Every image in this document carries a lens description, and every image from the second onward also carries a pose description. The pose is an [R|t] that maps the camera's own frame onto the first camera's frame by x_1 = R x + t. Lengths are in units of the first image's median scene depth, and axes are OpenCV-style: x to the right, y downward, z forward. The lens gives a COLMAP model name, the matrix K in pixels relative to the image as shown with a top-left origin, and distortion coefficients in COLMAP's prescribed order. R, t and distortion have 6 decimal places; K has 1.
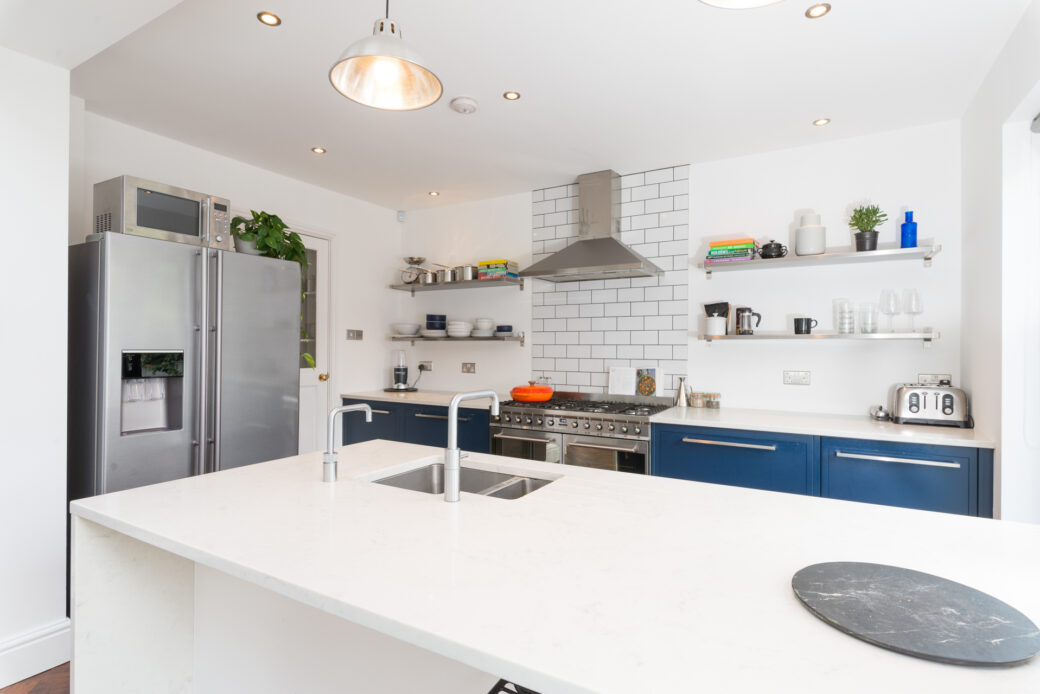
lens RADIAL K [[527.5, 0, 517.5], [0, 527.5, 344.5], [0, 0, 1]] dist [0.004636, 0.000610]
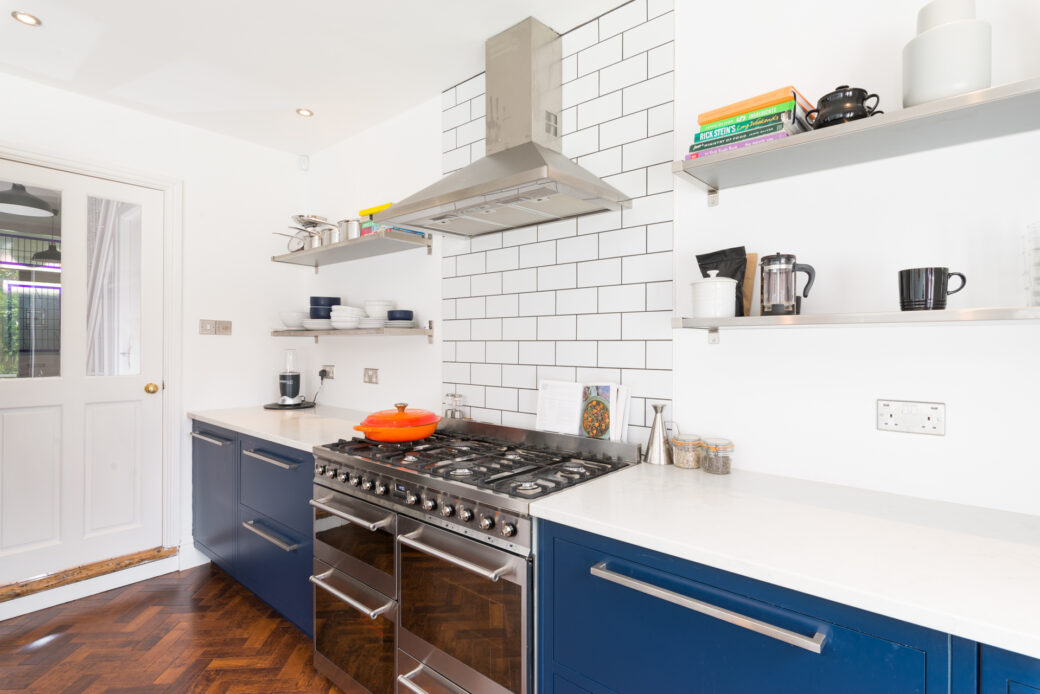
lens RADIAL K [[527.5, 0, 518.0], [0, 527.5, 344.2], [0, 0, 1]] dist [0.004636, 0.000610]
pose [[0.982914, -0.000846, -0.184062, 0.259352], [0.001330, 0.999996, 0.002508, 0.003205], [0.184059, -0.002710, 0.982911, 0.457995]]
